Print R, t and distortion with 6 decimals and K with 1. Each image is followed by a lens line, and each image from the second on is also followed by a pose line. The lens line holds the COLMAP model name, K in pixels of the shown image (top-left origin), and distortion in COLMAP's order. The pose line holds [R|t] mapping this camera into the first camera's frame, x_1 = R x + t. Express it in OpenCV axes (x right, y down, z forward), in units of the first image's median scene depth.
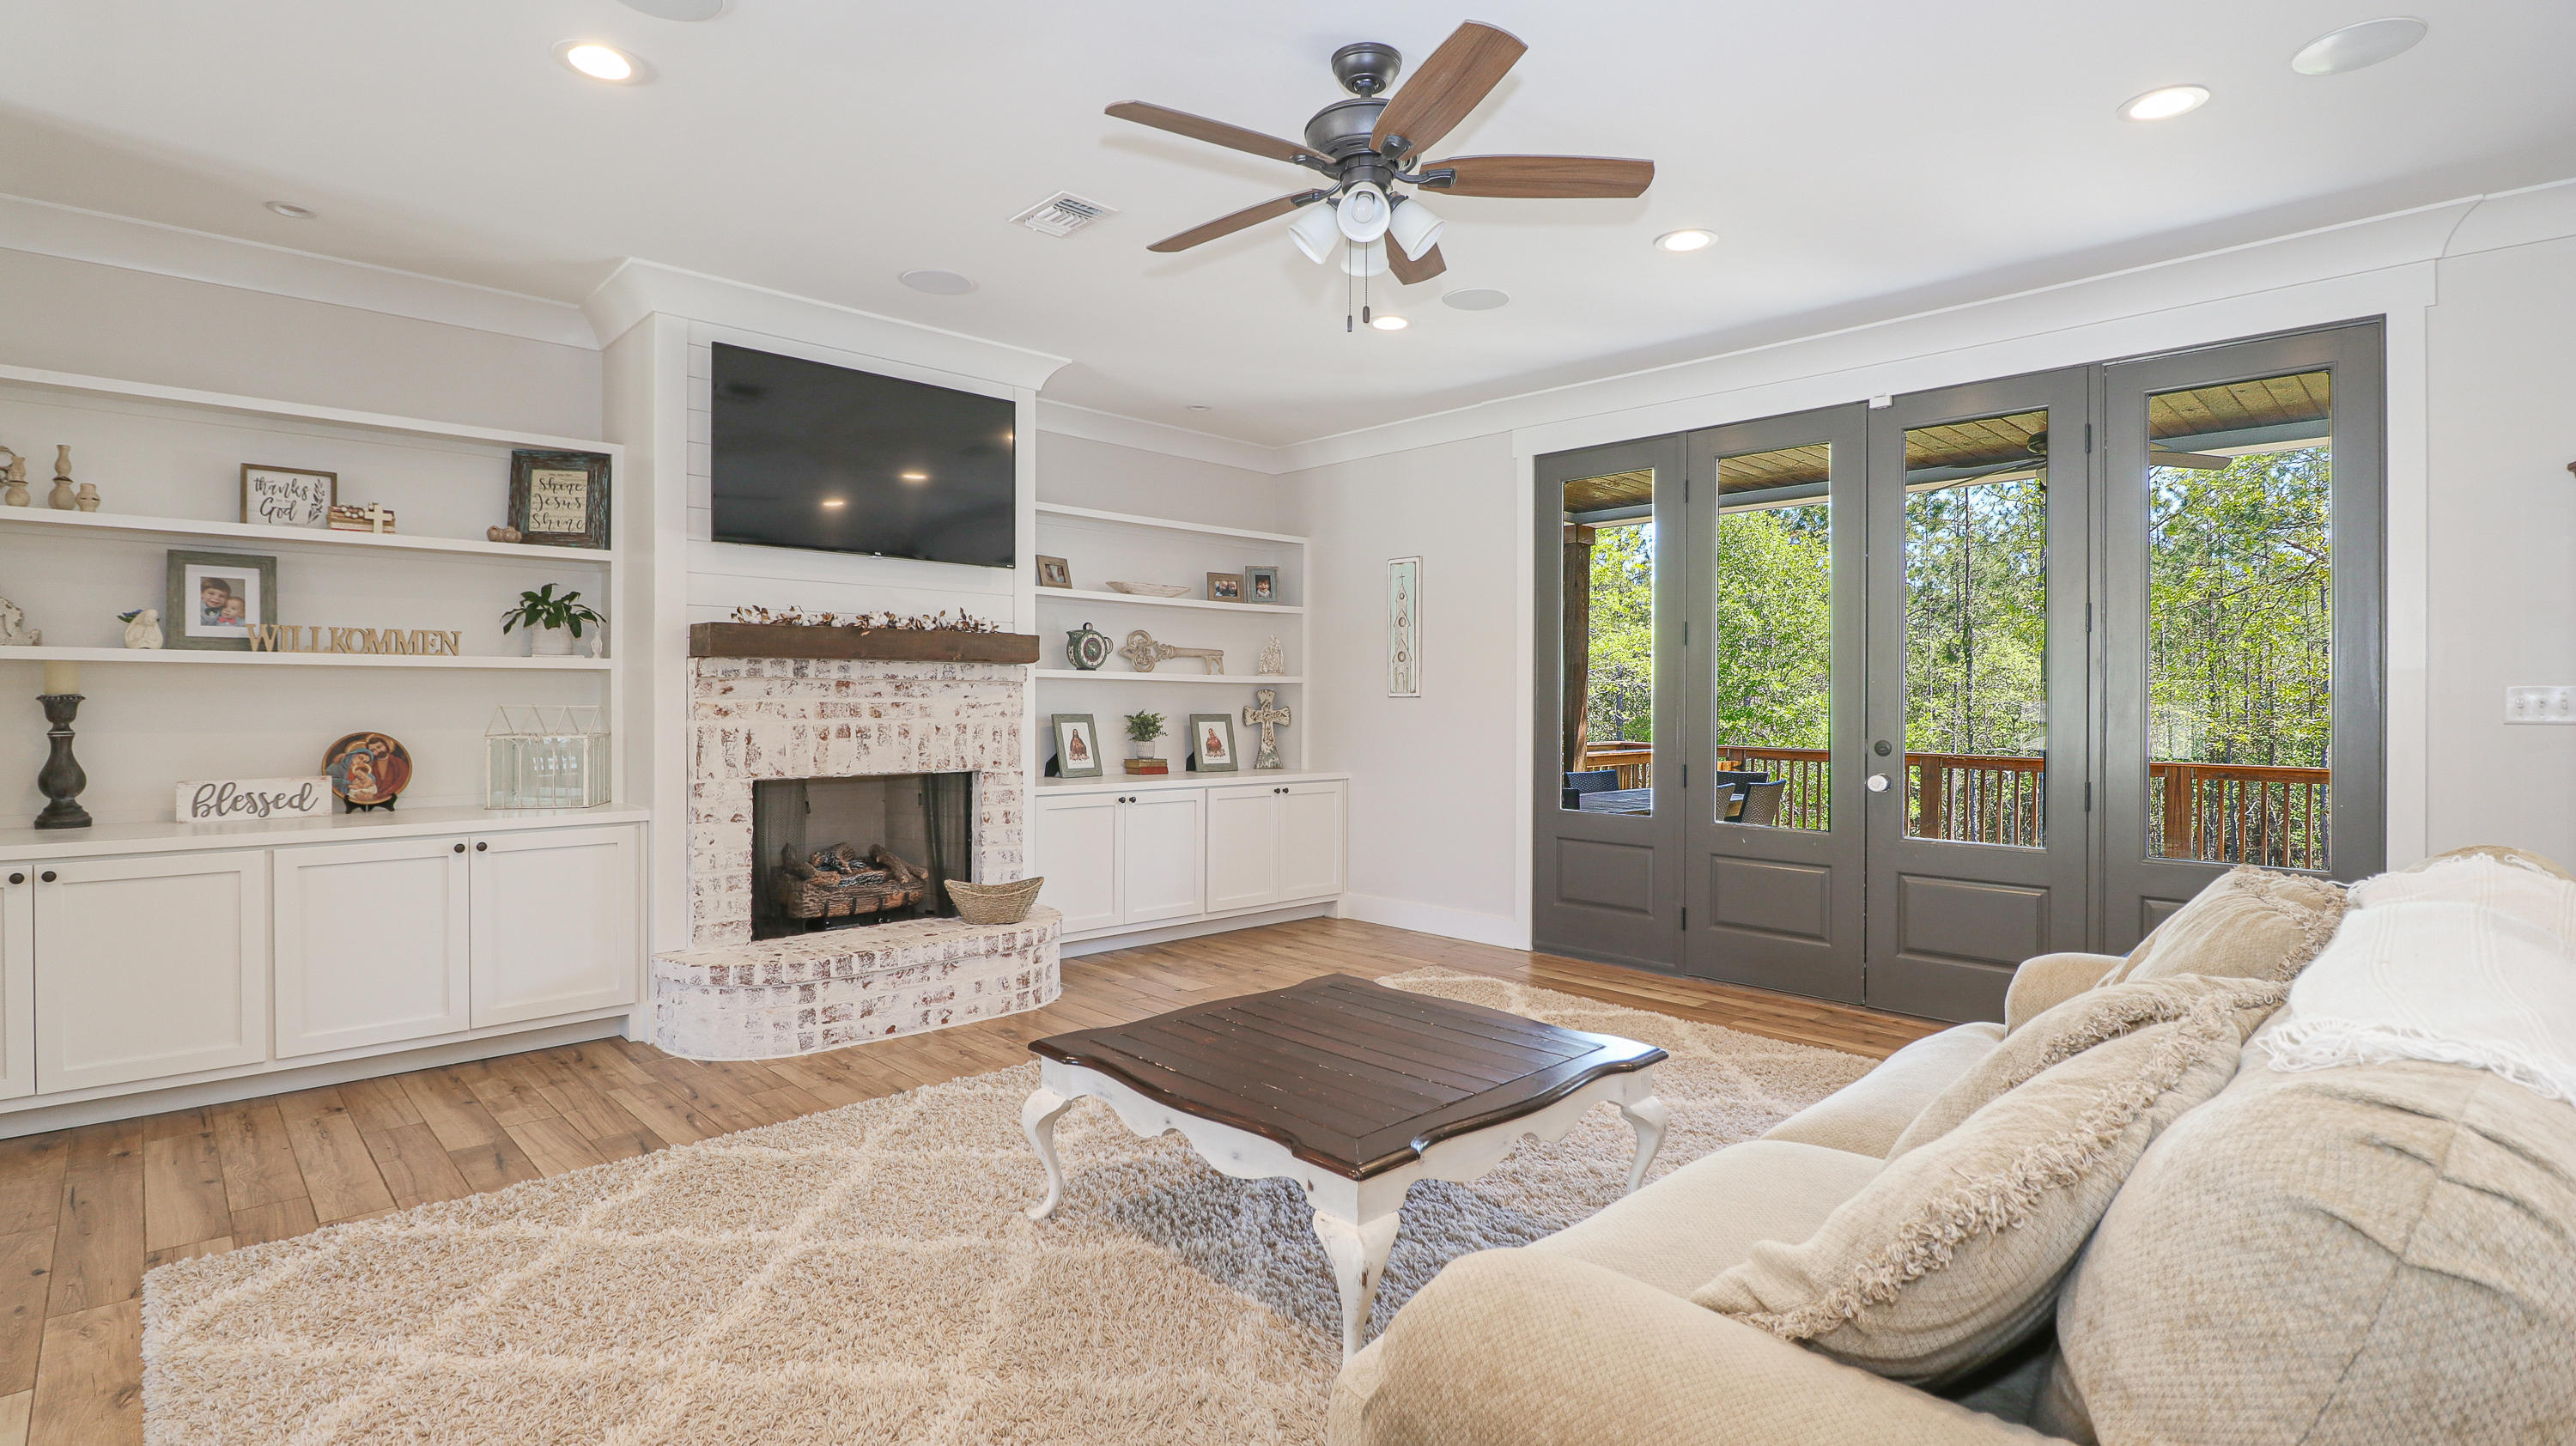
lens RADIAL K [[1203.7, 0, 1280.3], [0, 1203.7, 710.6], [0, 0, 1]] dist [0.001187, -0.000075]
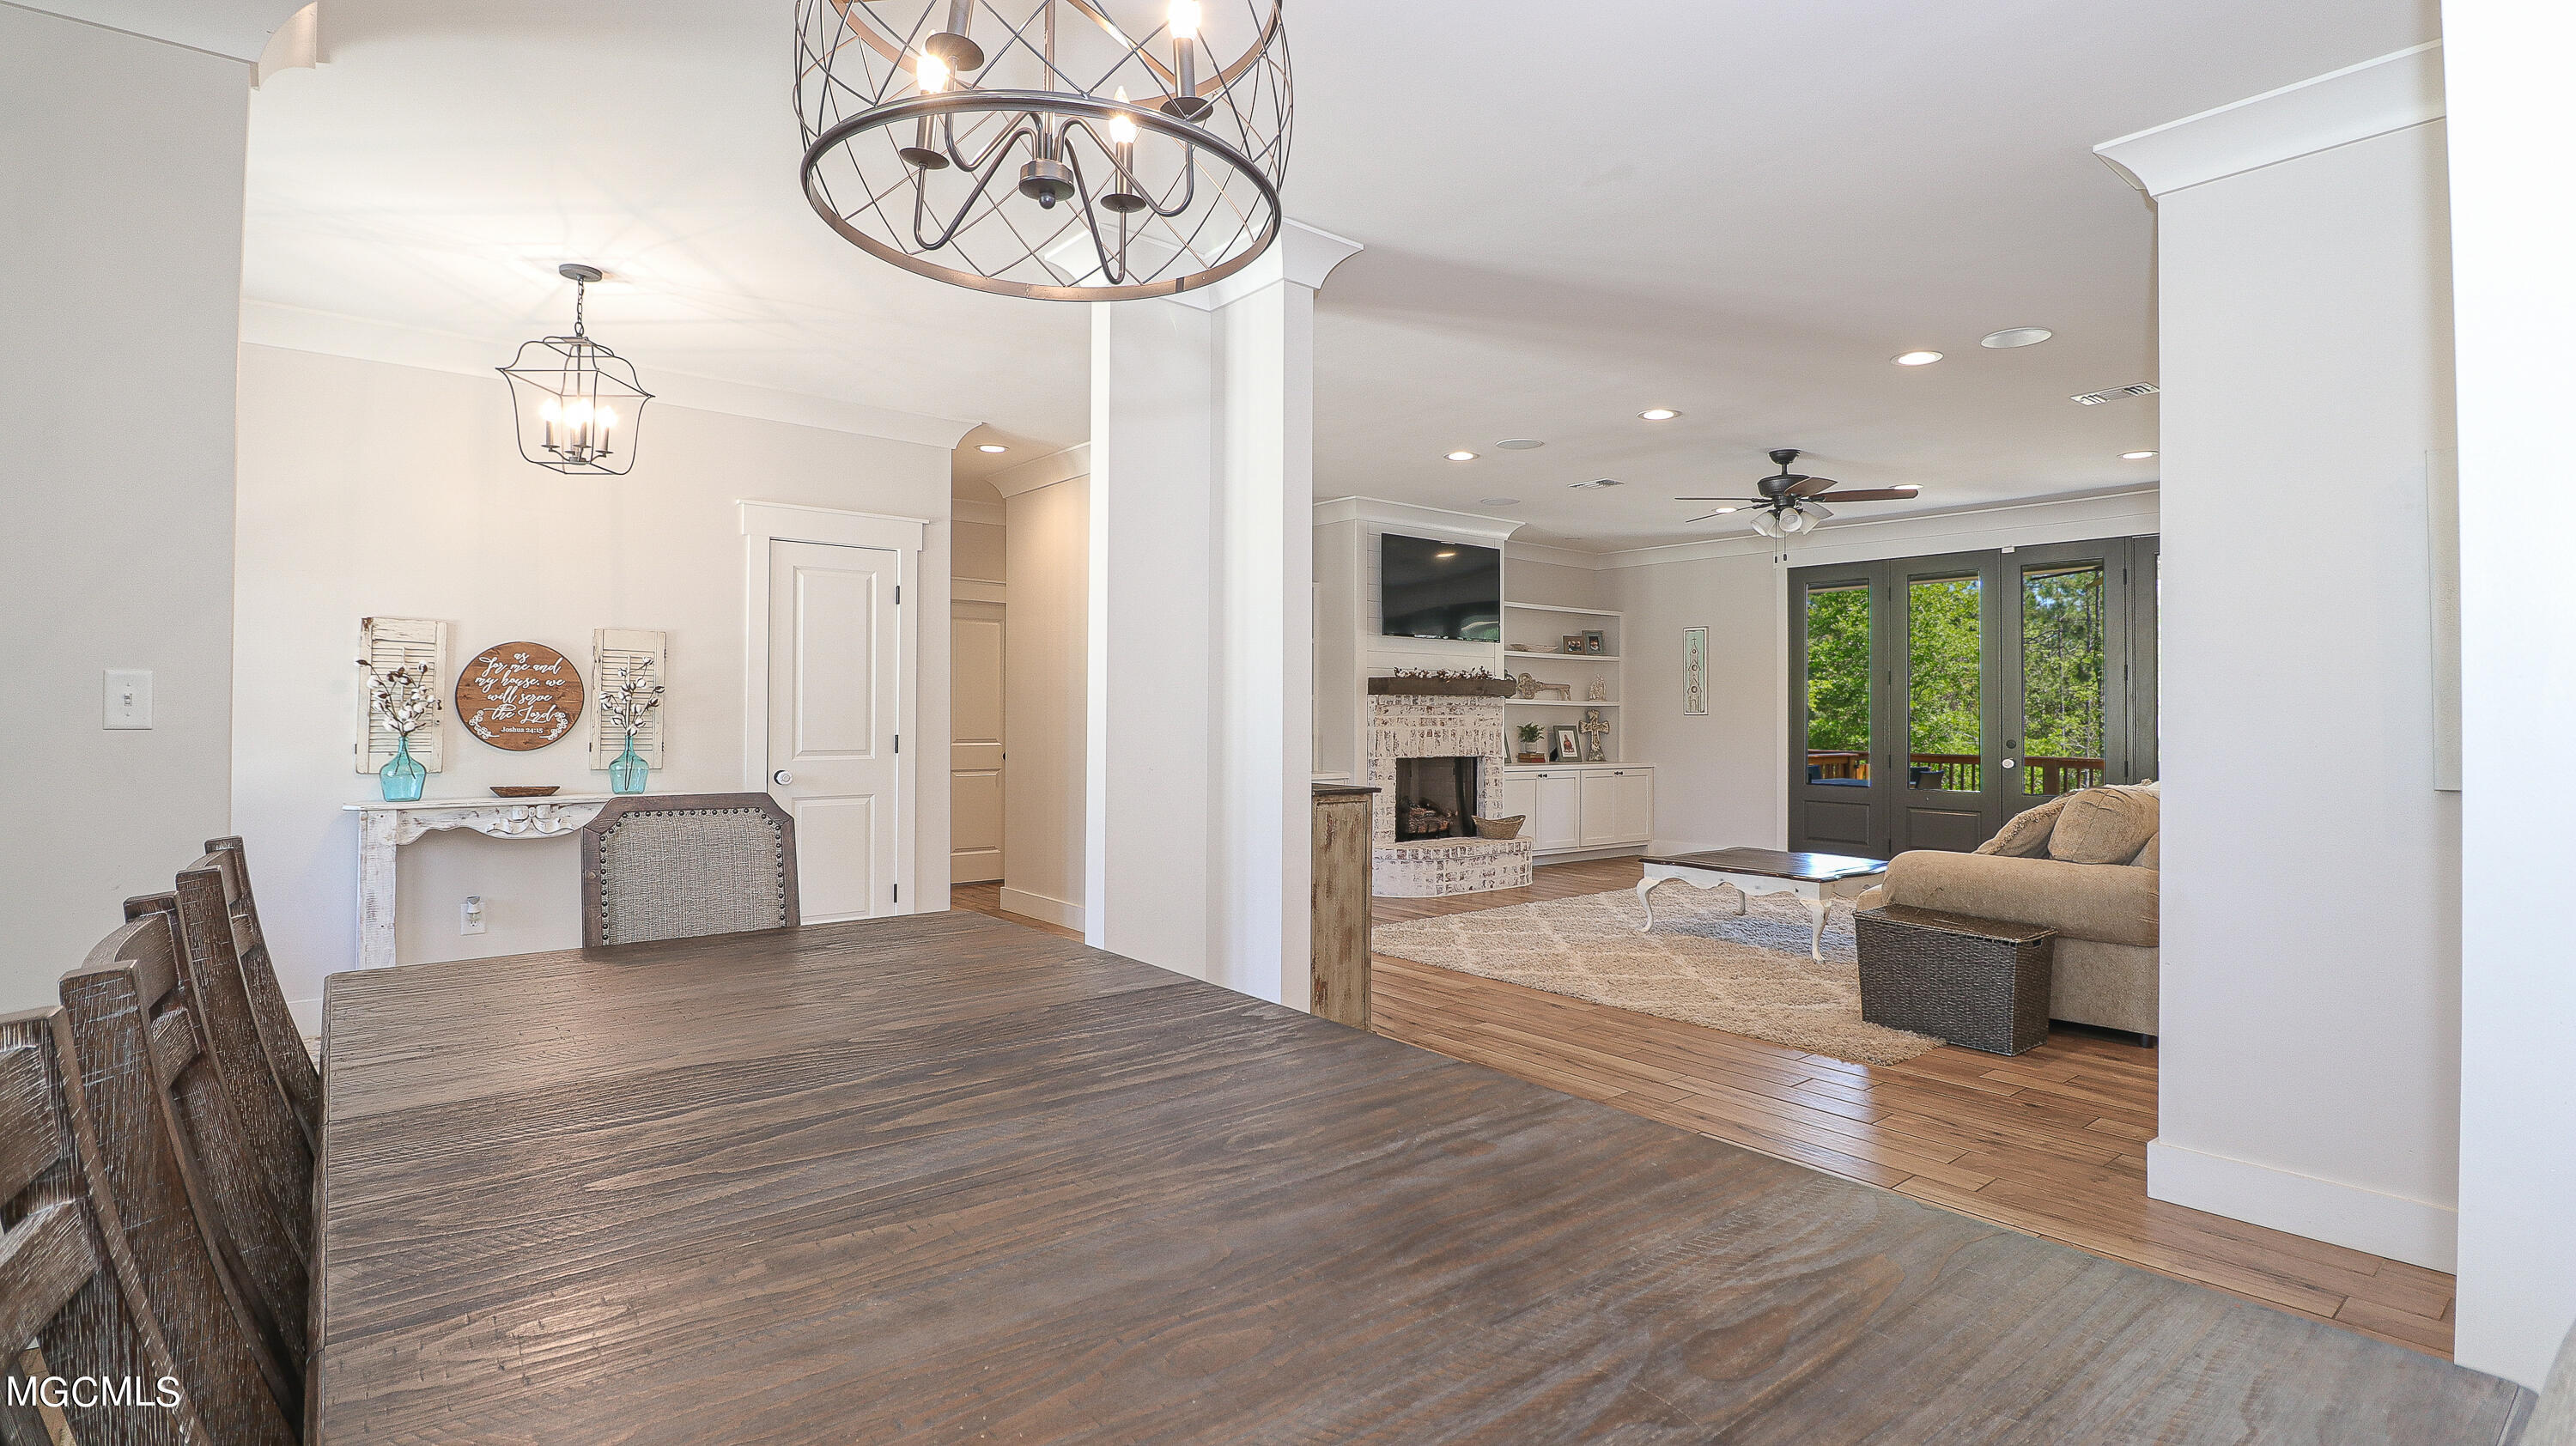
lens RADIAL K [[1203.7, 0, 1280.3], [0, 1203.7, 710.6], [0, 0, 1]] dist [0.001187, -0.000075]
pose [[0.996509, -0.001104, -0.083473, -0.386178], [-0.000135, 0.999890, -0.014828, 0.008618], [0.083480, 0.014788, 0.996400, -0.780702]]
